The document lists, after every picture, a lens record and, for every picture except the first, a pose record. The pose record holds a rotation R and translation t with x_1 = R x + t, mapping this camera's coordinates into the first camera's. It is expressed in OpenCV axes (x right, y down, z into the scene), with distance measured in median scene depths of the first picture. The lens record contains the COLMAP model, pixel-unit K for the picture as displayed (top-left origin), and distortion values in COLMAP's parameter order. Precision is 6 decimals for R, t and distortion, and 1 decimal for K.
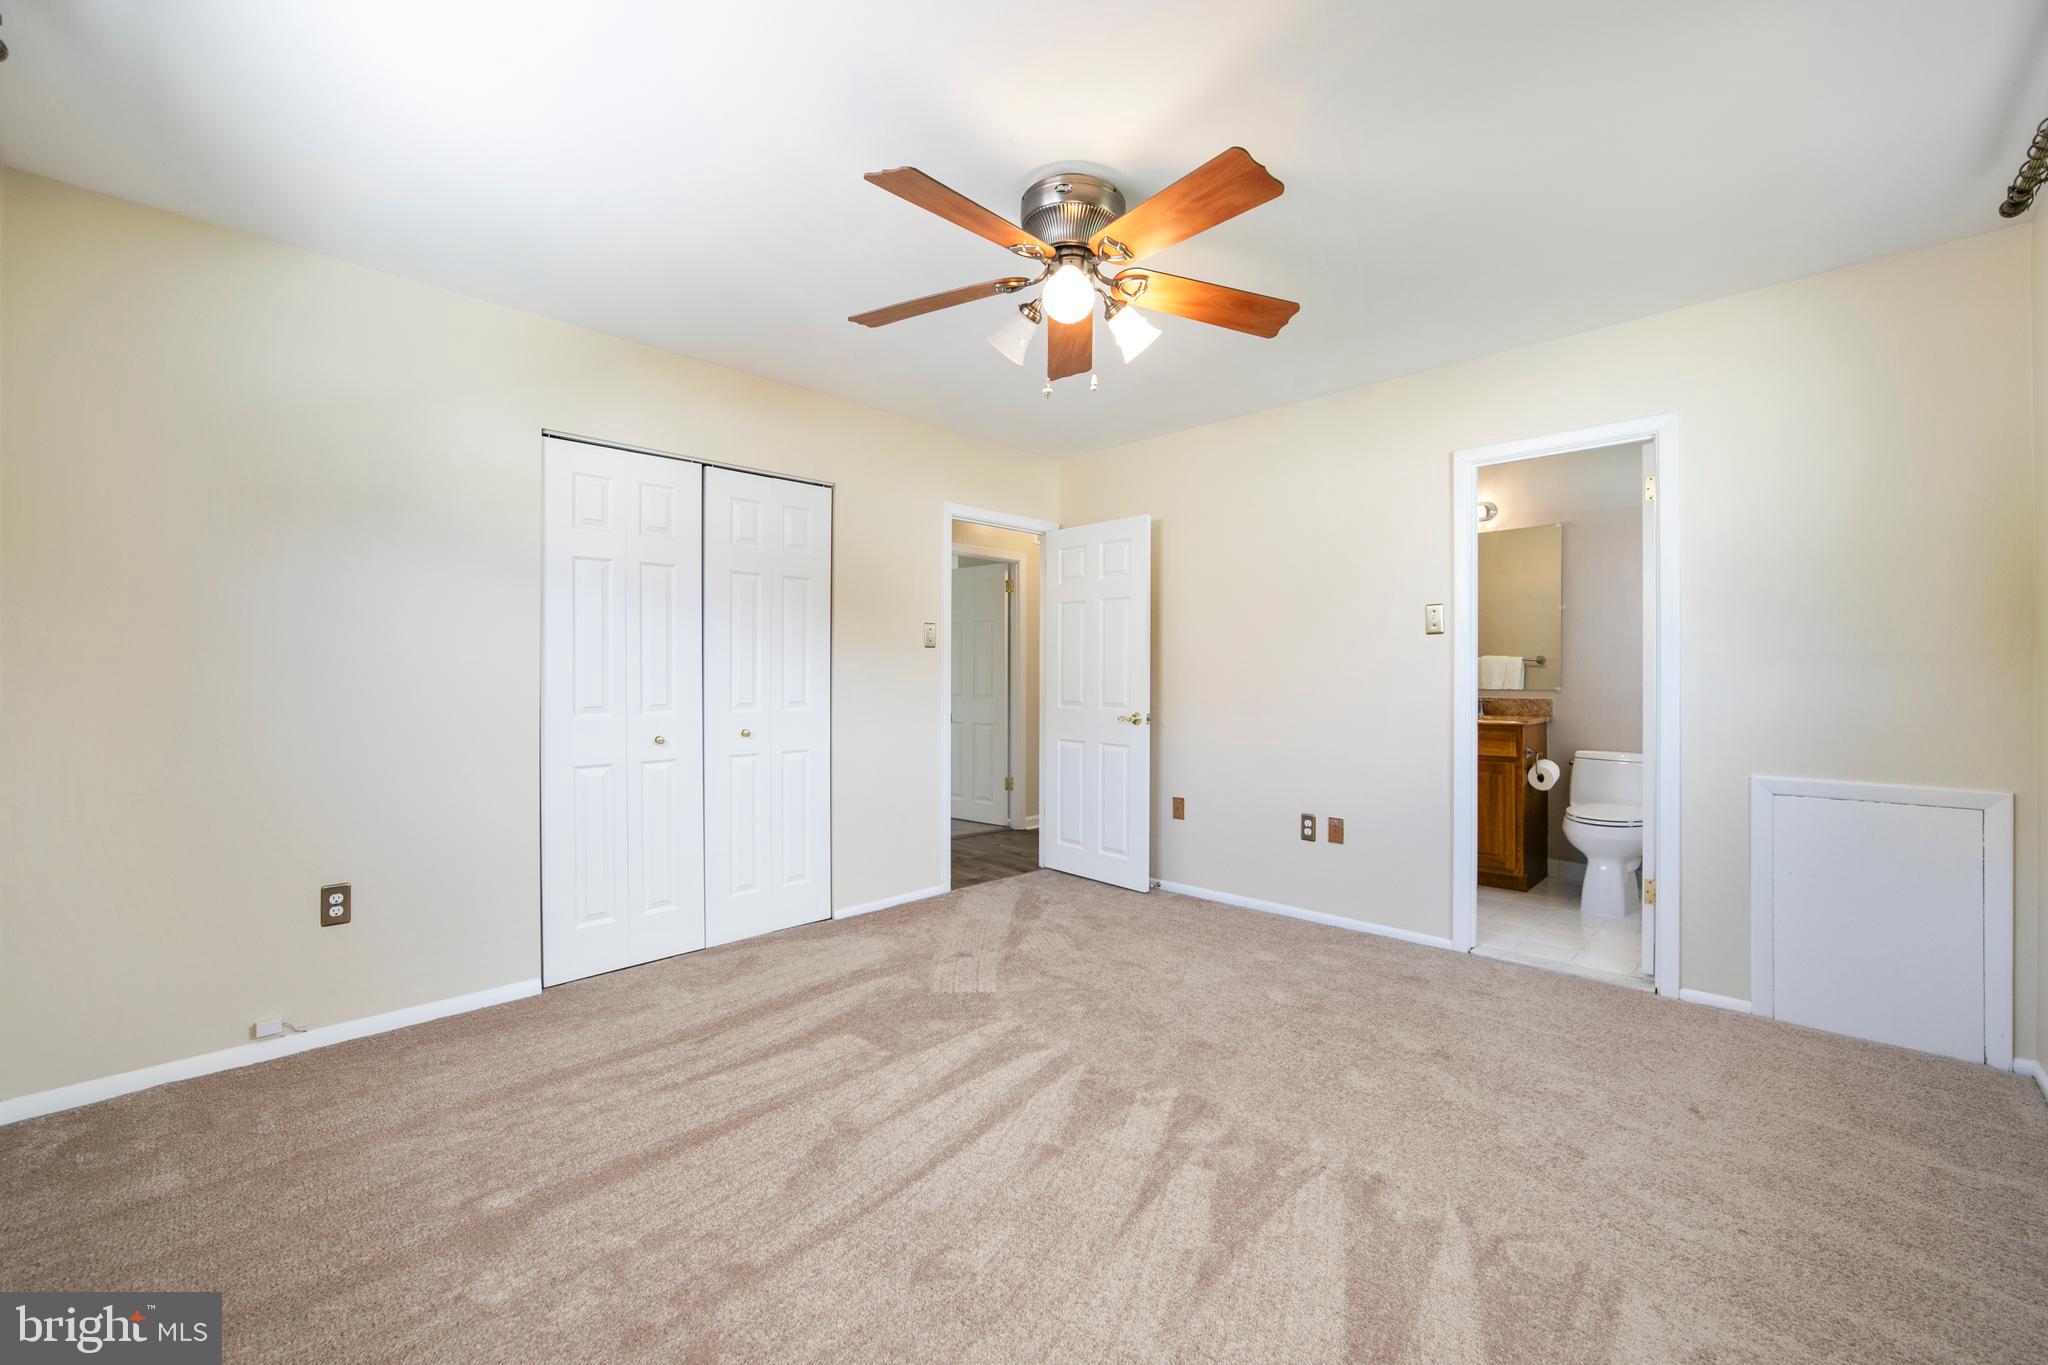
lens RADIAL K [[803.8, 0, 1040.8], [0, 803.8, 678.6], [0, 0, 1]] dist [-0.016631, 0.000370]
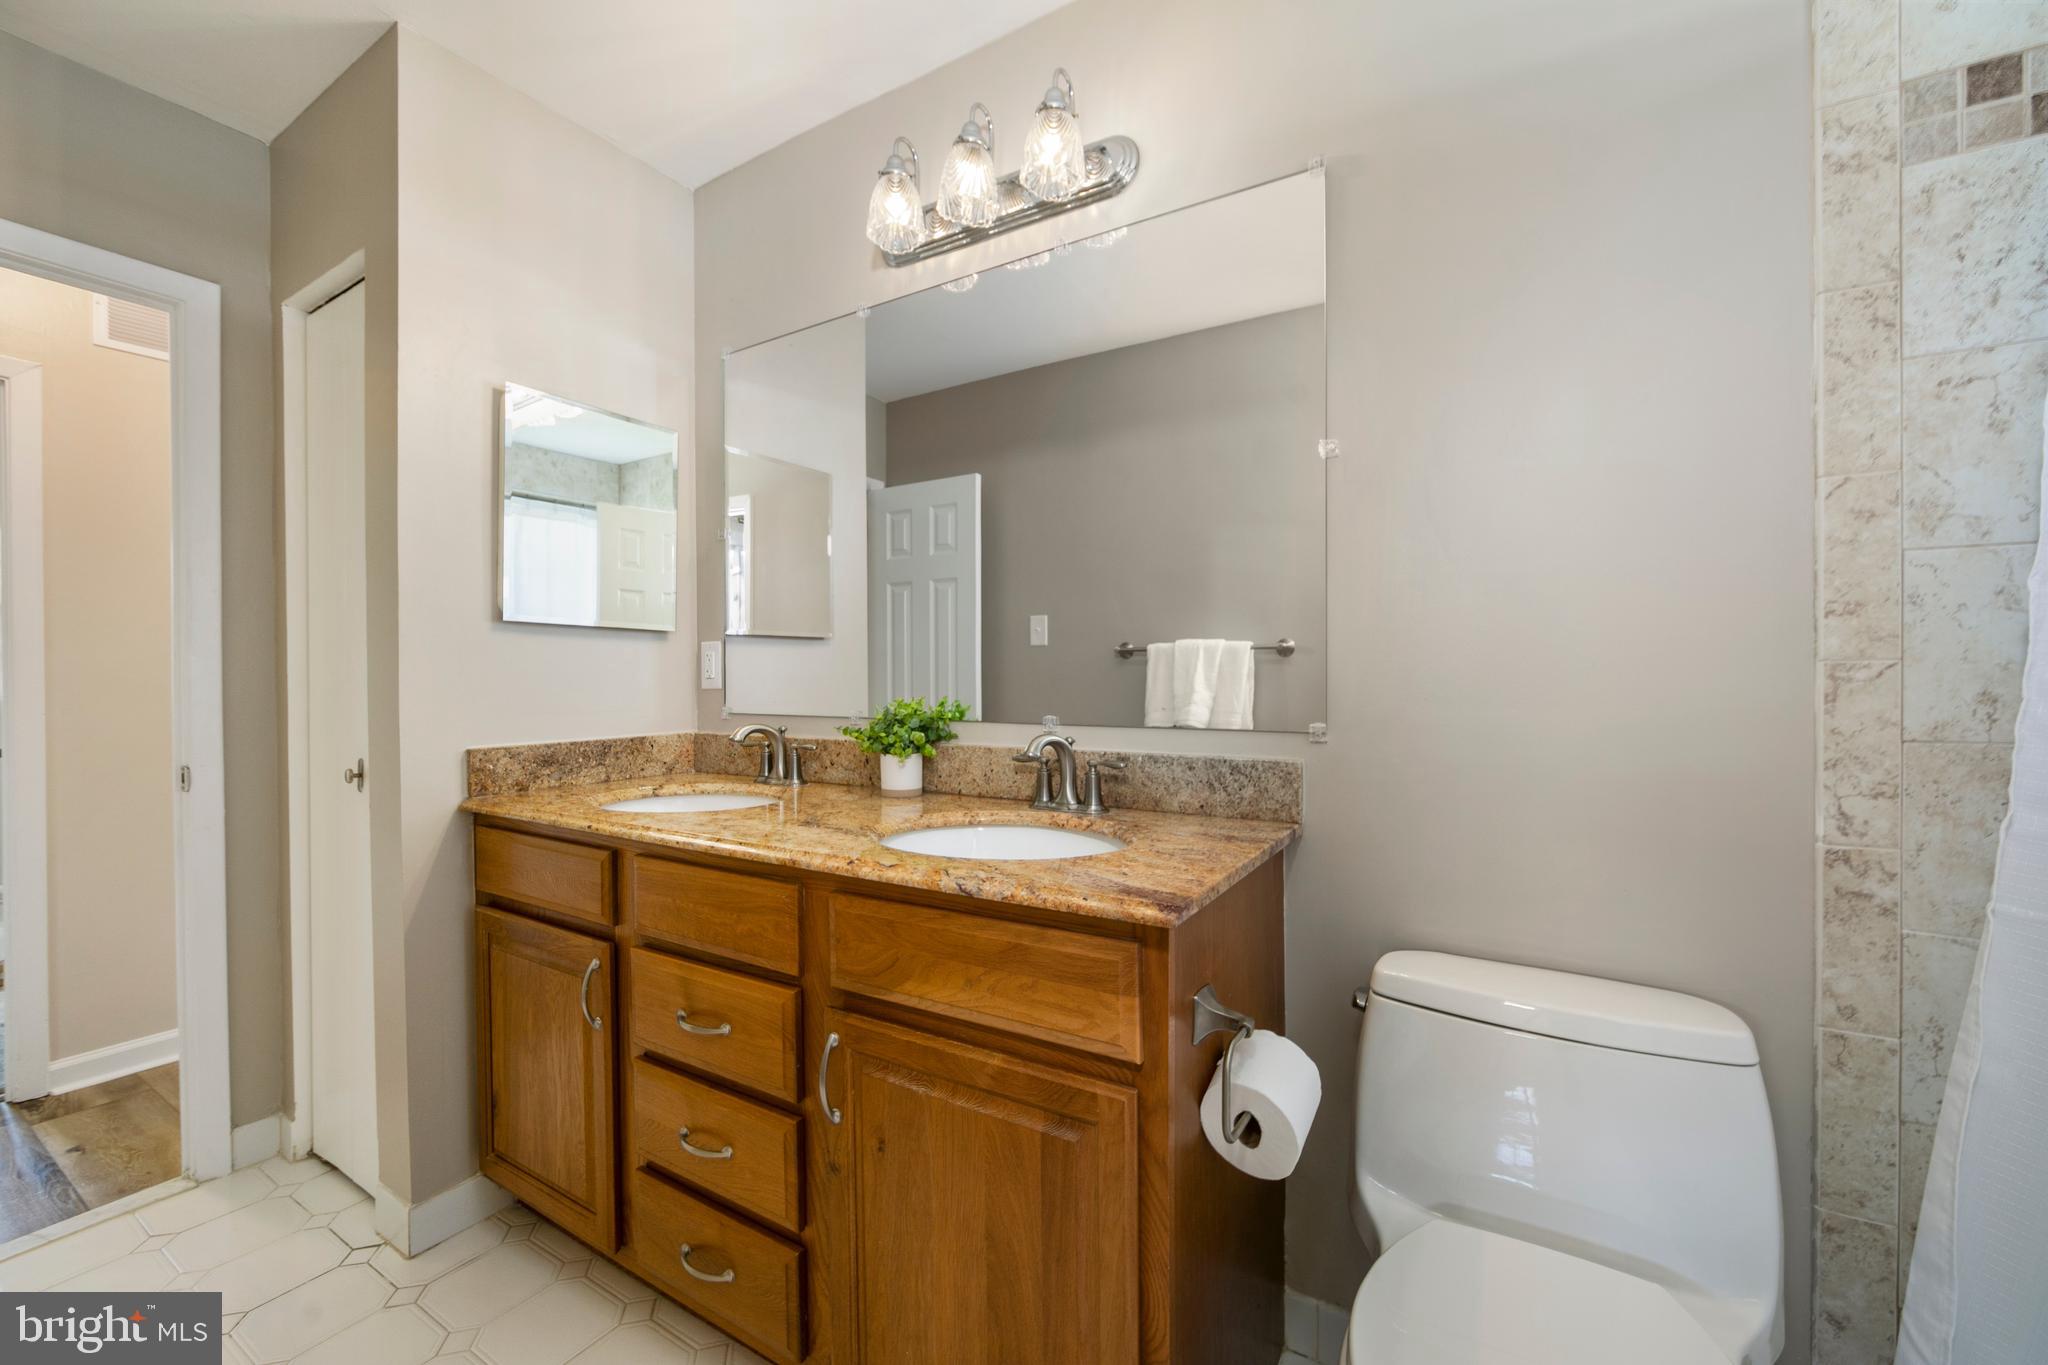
lens RADIAL K [[803.8, 0, 1019.9], [0, 803.8, 683.7], [0, 0, 1]] dist [-0.016631, 0.000370]
pose [[0.976835, -0.004045, 0.213957, 0.506474], [0.003021, 0.999982, 0.005112, -0.004791], [-0.213974, -0.004347, 0.976830, 0.779187]]
